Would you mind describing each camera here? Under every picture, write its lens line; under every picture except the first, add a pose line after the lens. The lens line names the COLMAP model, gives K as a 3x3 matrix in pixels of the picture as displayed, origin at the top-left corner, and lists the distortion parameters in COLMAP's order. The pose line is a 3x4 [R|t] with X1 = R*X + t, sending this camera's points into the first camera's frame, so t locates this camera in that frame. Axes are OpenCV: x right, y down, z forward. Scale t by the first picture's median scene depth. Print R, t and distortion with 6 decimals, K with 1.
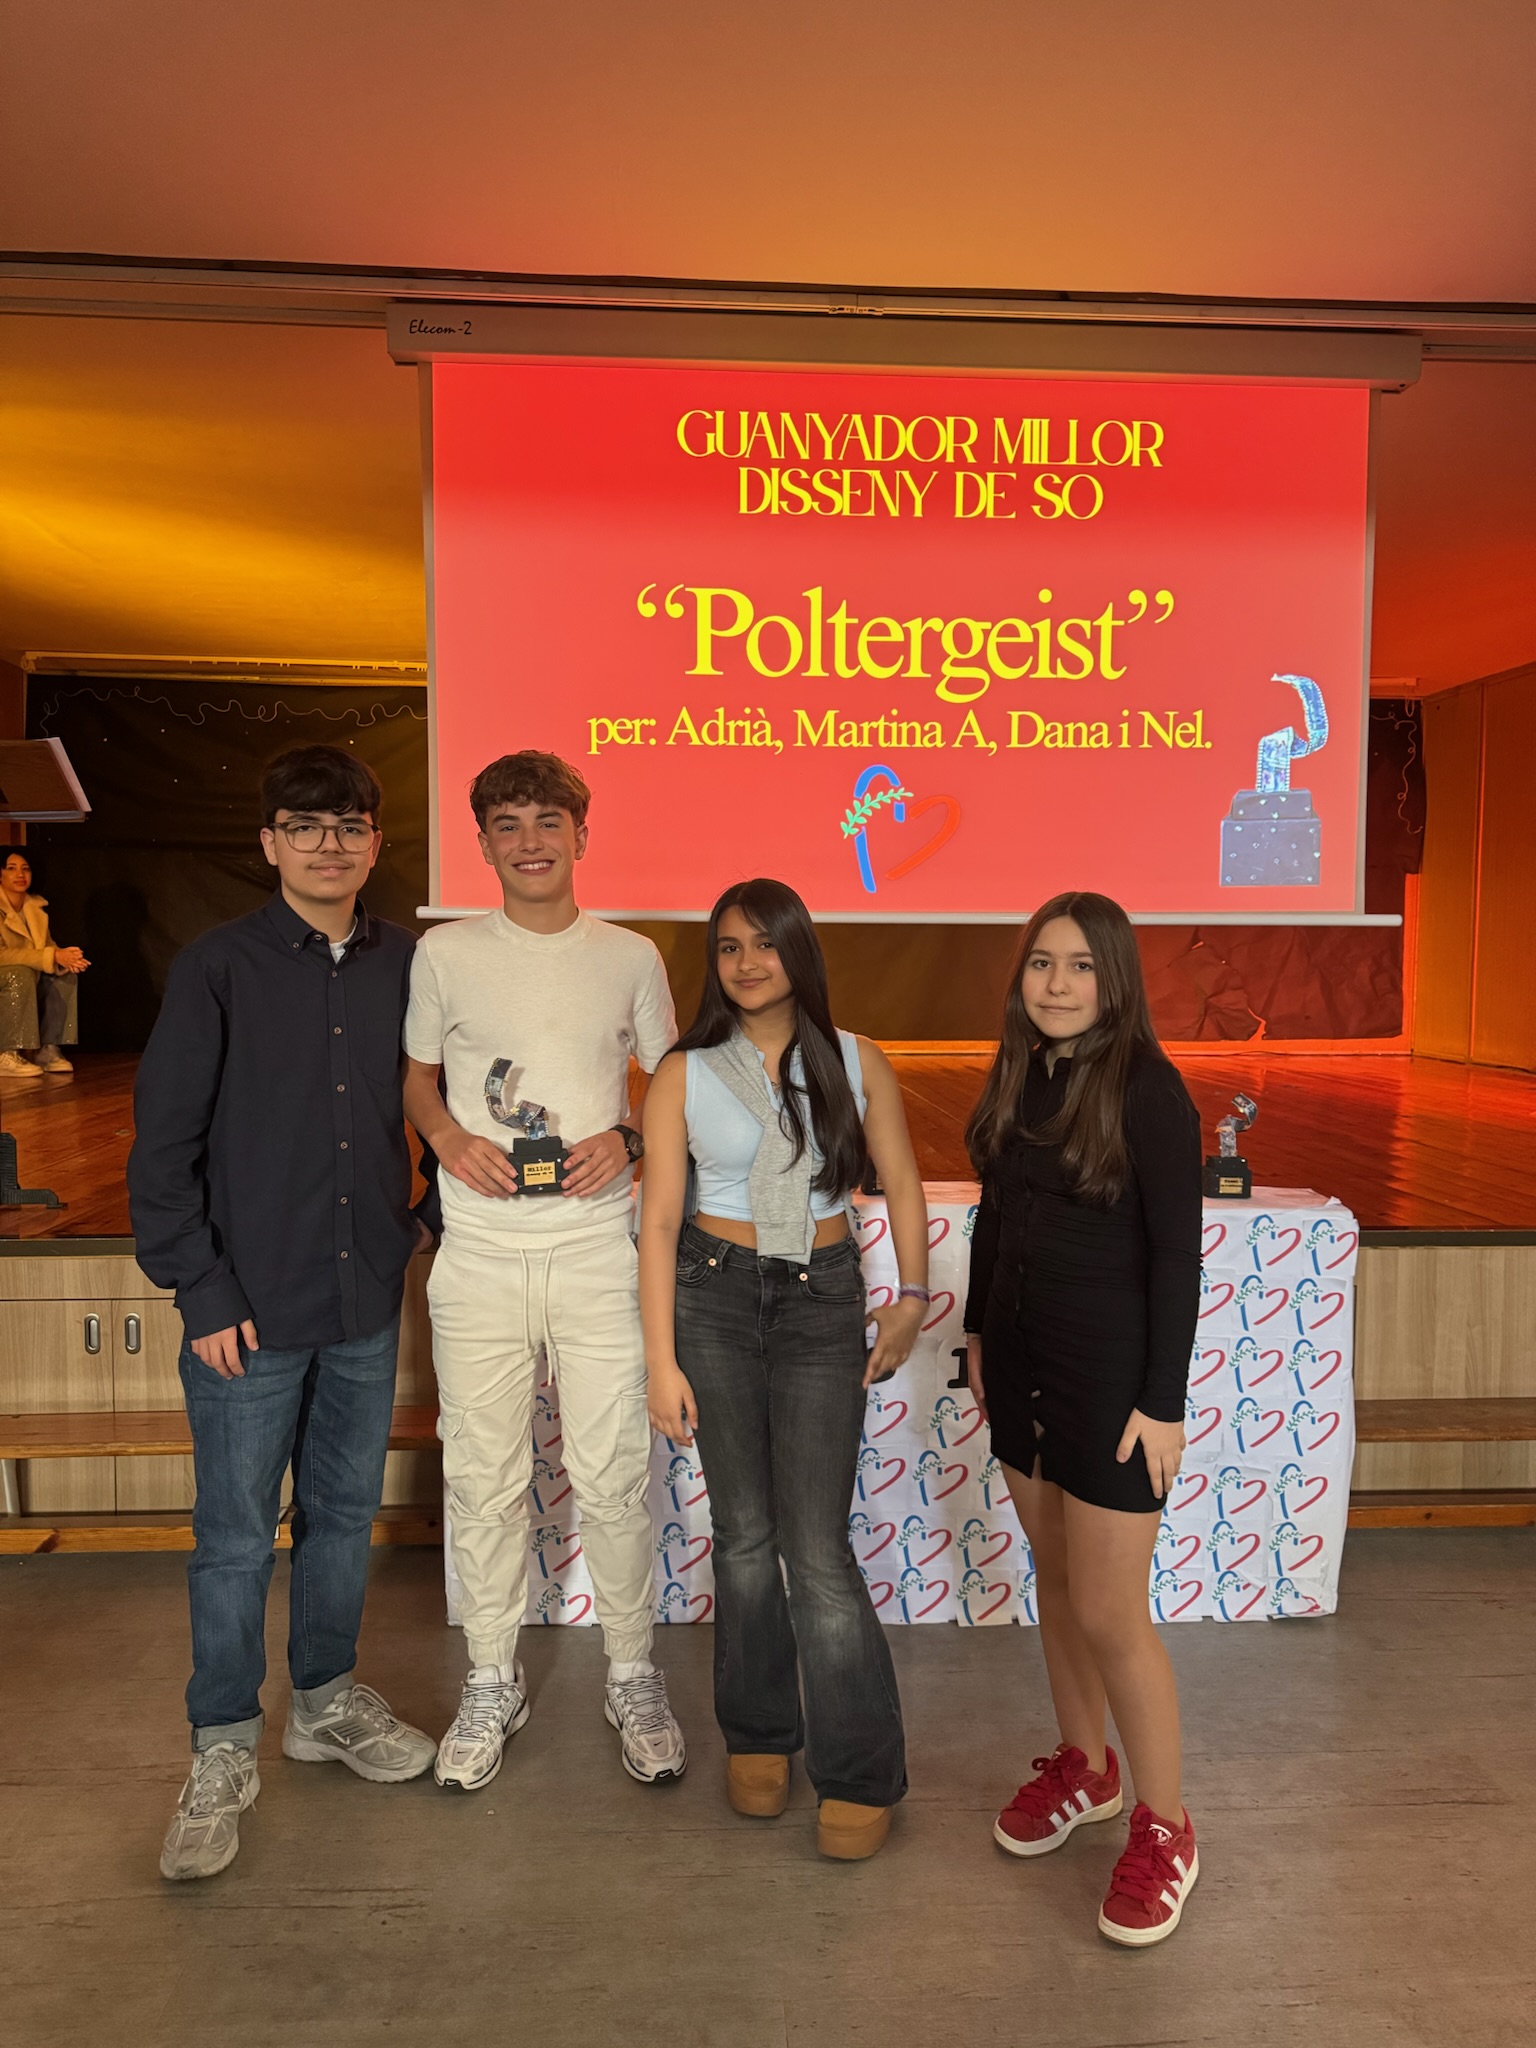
lens RADIAL K [[1501.5, 0, 754.7], [0, 1501.5, 1017.2], [0, 0, 1]] dist [0.045002, -0.044130]
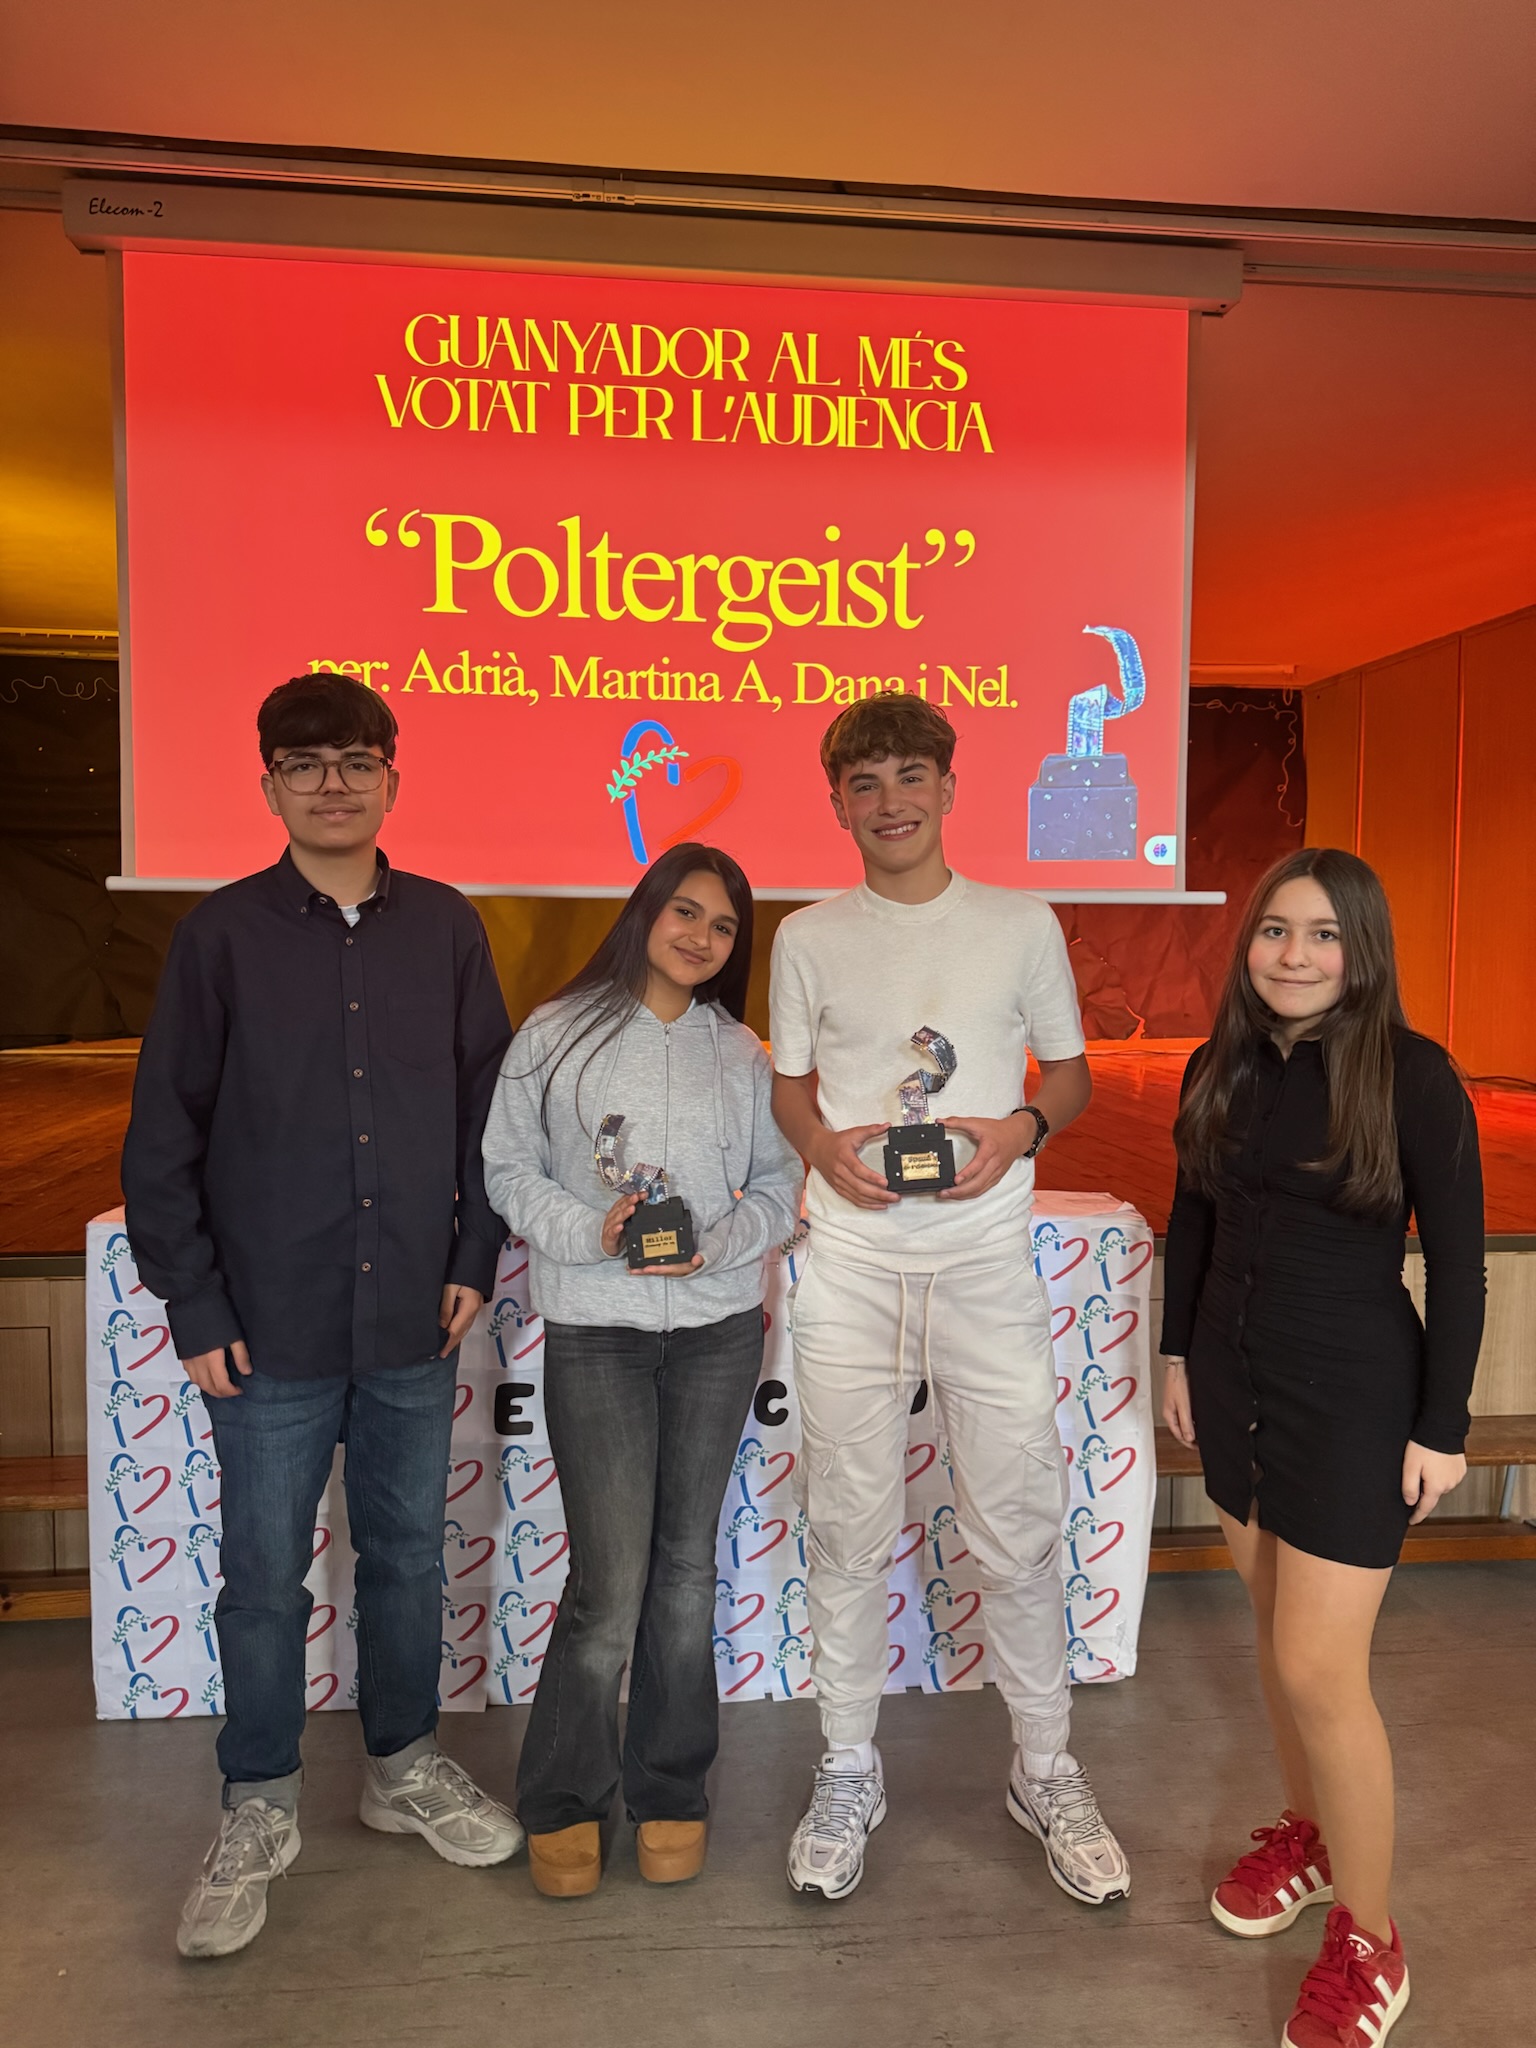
lens RADIAL K [[1501.5, 0, 760.8], [0, 1501.5, 1015.4], [0, 0, 1]] dist [0.045002, -0.044130]
pose [[0.998737, -0.001311, 0.050230, 0.106980], [0.001587, 0.999984, -0.005447, 0.011913], [-0.050222, 0.005520, 0.998723, 0.112960]]
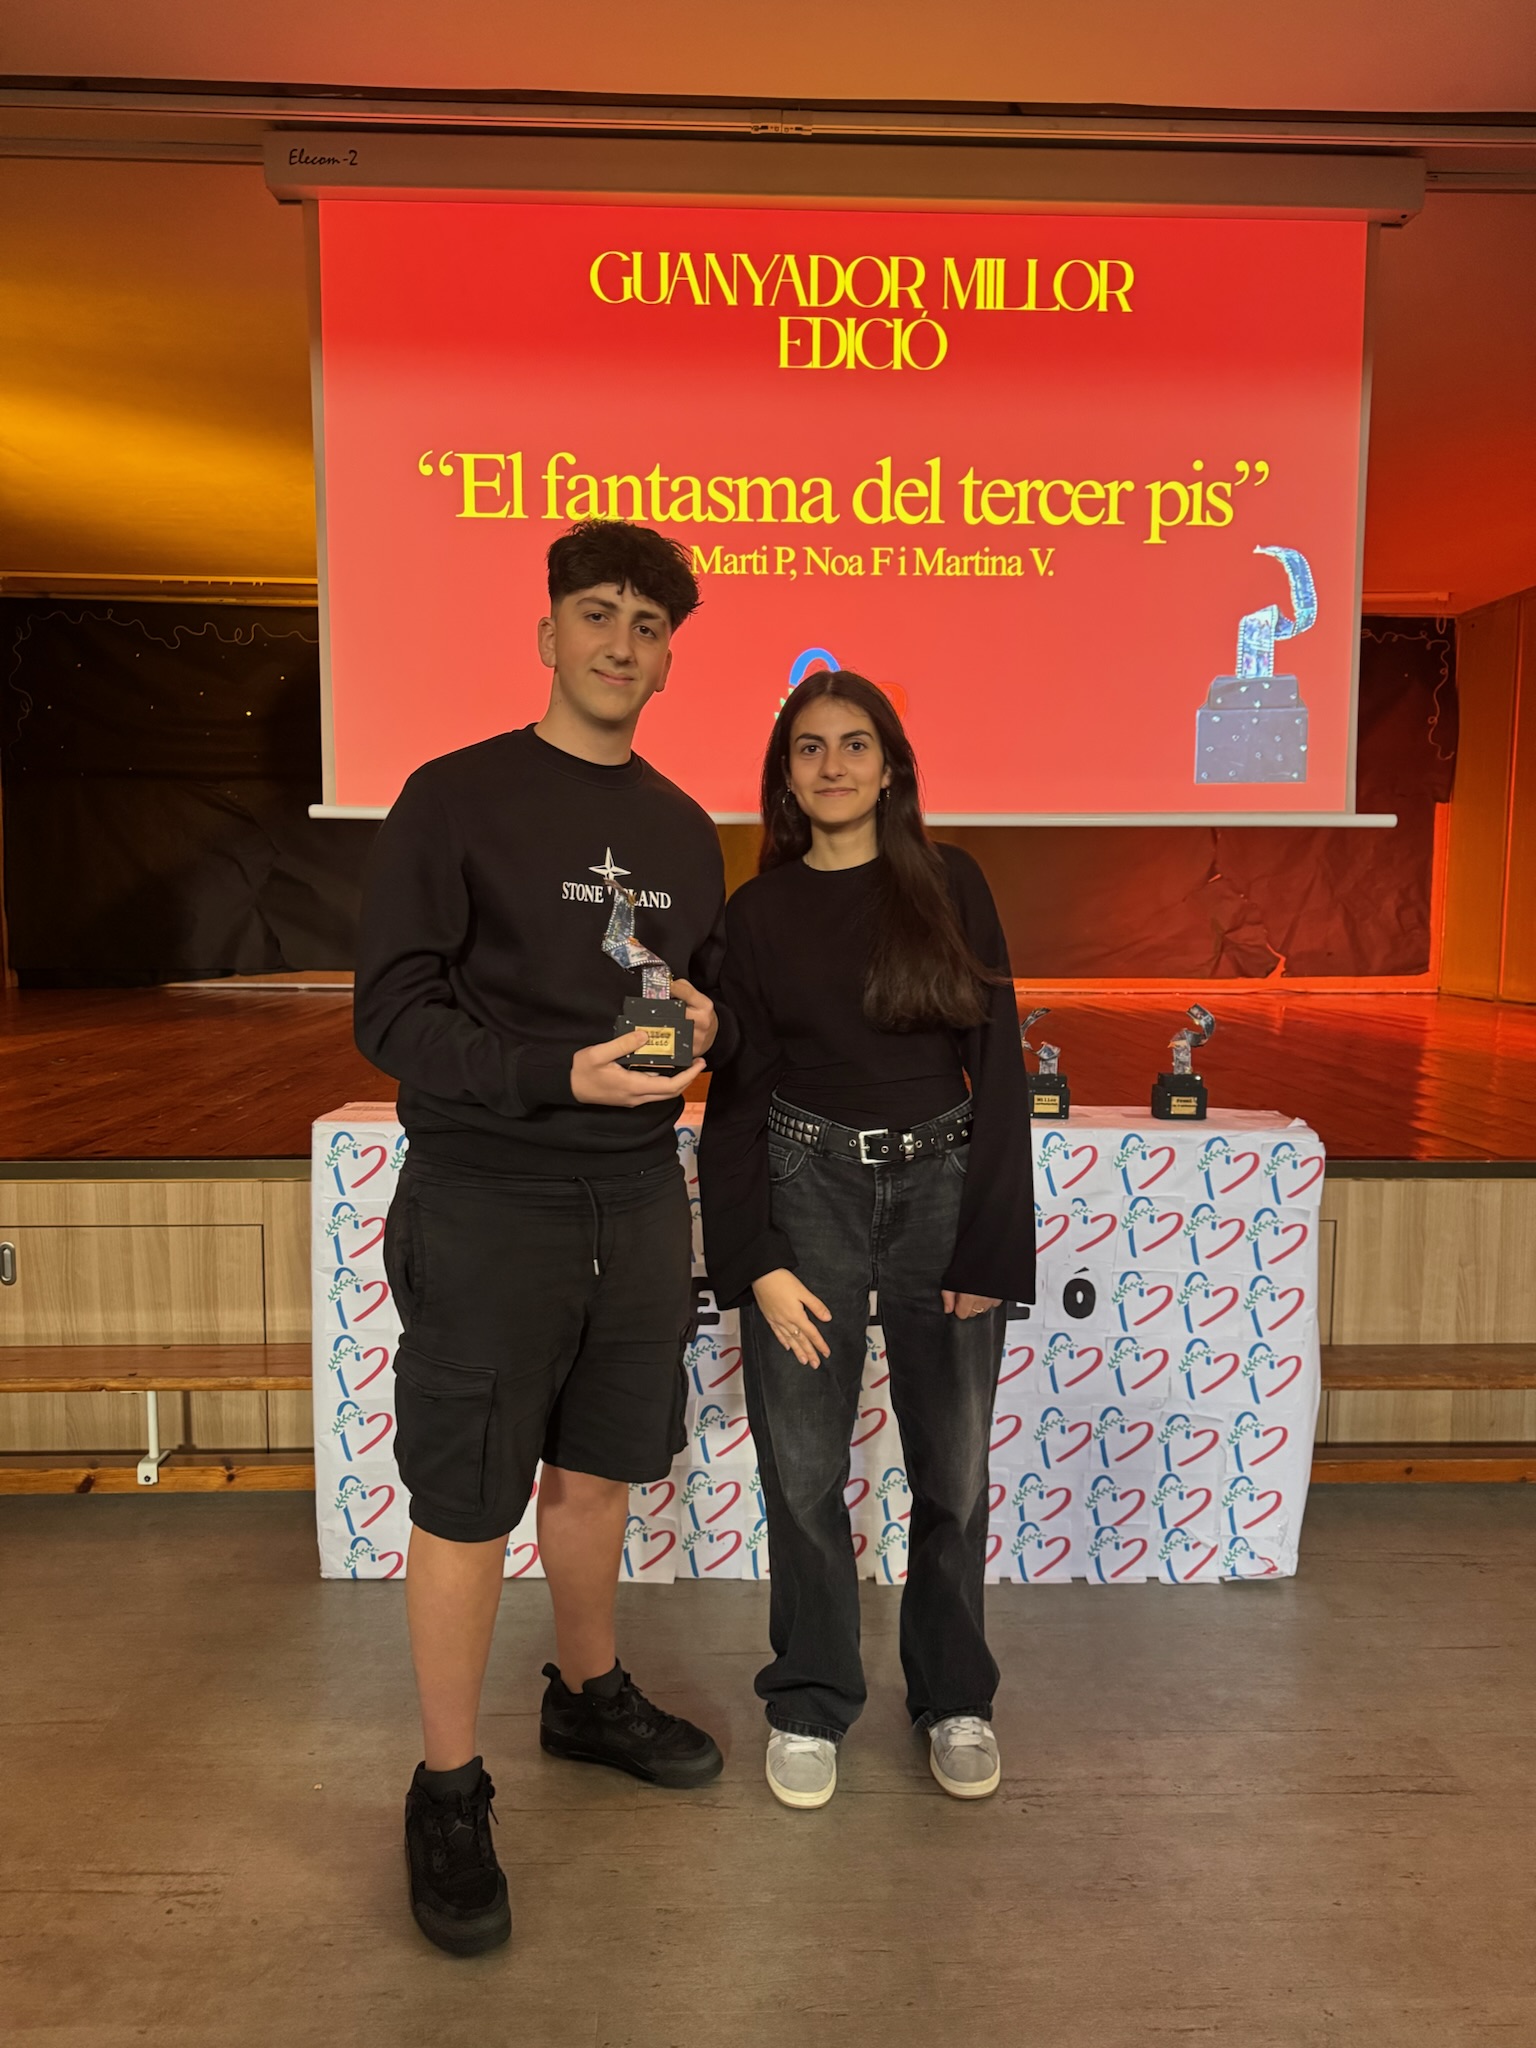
lens RADIAL K [[1501.5, 0, 757.9], [0, 1501.5, 1019.8], [0, 0, 1]] dist [0.045002, -0.044130]
pose [[0.999649, 0.002443, -0.026371, 0.073777], [-0.001578, 0.999462, 0.032762, 0.027352], [0.026437, -0.032709, 0.999115, 0.083710]]
